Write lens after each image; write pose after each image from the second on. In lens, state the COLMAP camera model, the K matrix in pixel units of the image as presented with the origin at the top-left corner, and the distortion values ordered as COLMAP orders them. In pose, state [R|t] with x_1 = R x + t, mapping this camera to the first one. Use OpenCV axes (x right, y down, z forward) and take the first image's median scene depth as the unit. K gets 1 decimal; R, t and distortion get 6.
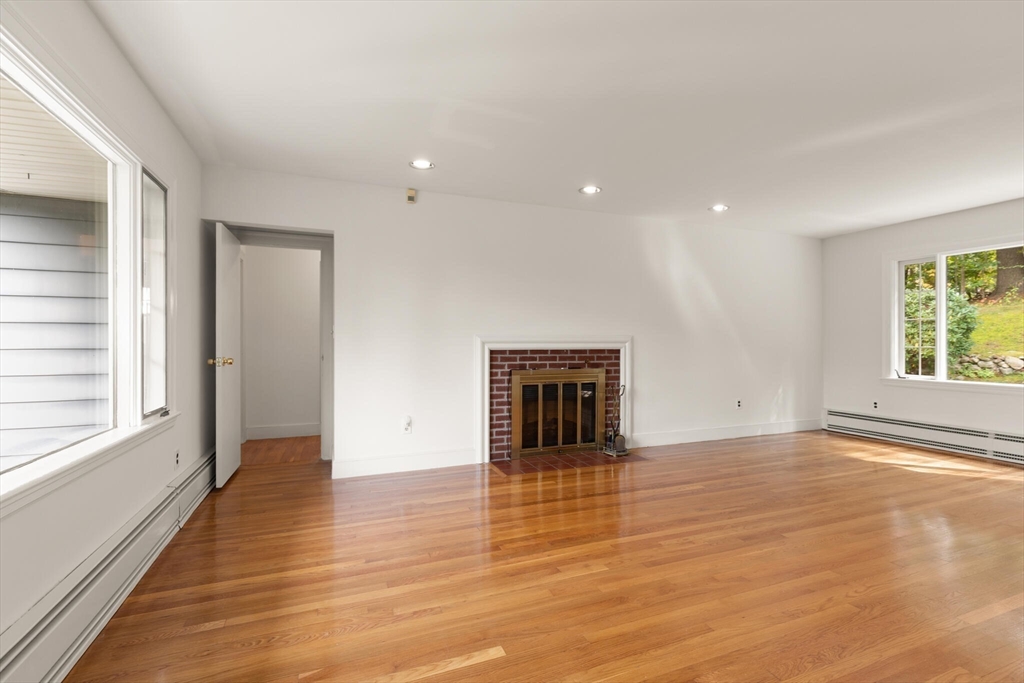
lens RADIAL K [[470.7, 0, 516.3], [0, 470.7, 343.1], [0, 0, 1]] dist [0.003822, -0.001382]
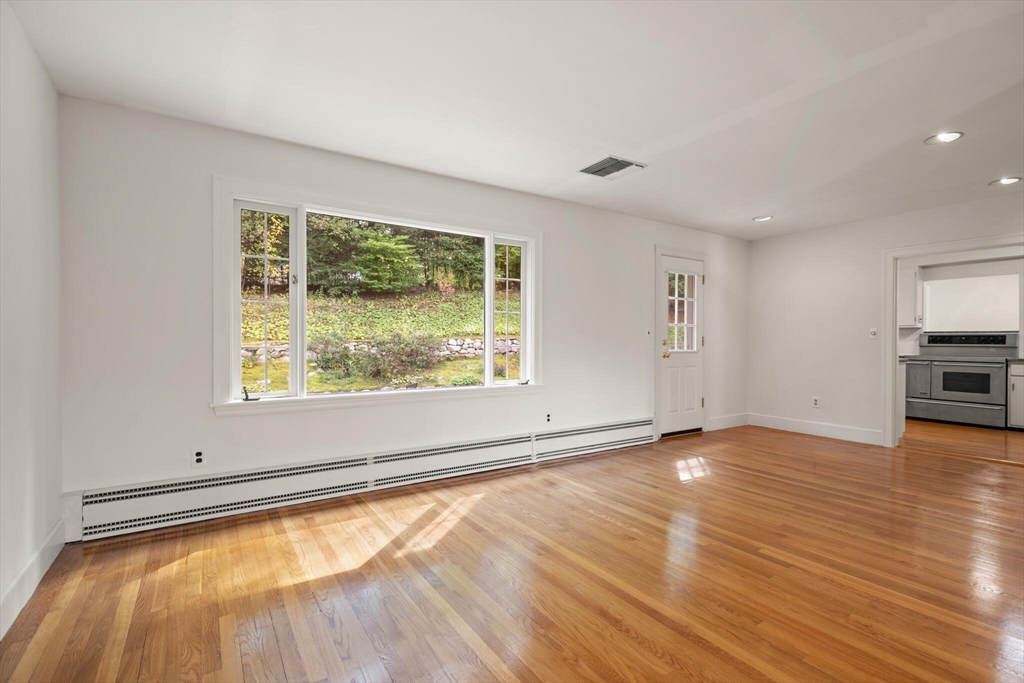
lens RADIAL K [[470.7, 0, 517.9], [0, 470.7, 333.8], [0, 0, 1]] dist [0.003822, -0.001382]
pose [[-0.199064, 0.016253, 0.979852, 0.191529], [0.002111, 0.999867, -0.016156, 0.000283], [-0.979984, -0.001147, -0.199071, 0.894406]]
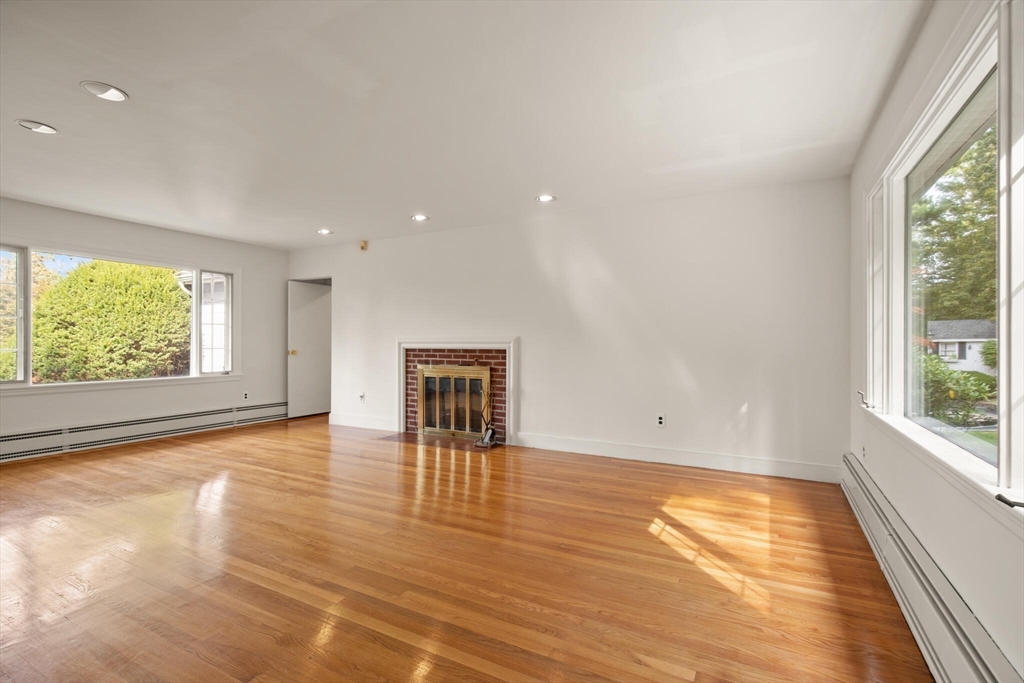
lens RADIAL K [[470.7, 0, 514.6], [0, 470.7, 344.5], [0, 0, 1]] dist [0.003822, -0.001382]
pose [[0.636141, 0.002452, -0.771569, 1.105634], [-0.002740, 0.999996, 0.000919, 0.000928], [0.771568, 0.001529, 0.636145, 0.364565]]
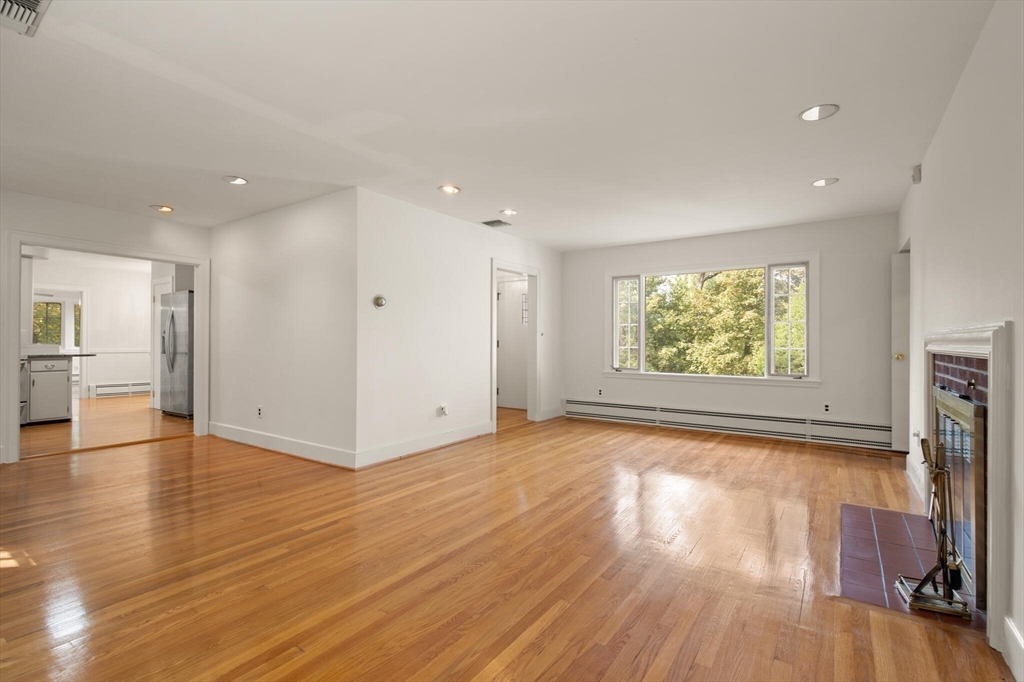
lens RADIAL K [[470.7, 0, 521.7], [0, 470.7, 340.7], [0, 0, 1]] dist [0.003822, -0.001382]
pose [[-0.828613, -0.006275, -0.559787, 0.773379], [-0.006851, 0.999976, -0.001068, 0.000746], [0.559780, 0.002950, -0.828636, 1.158948]]
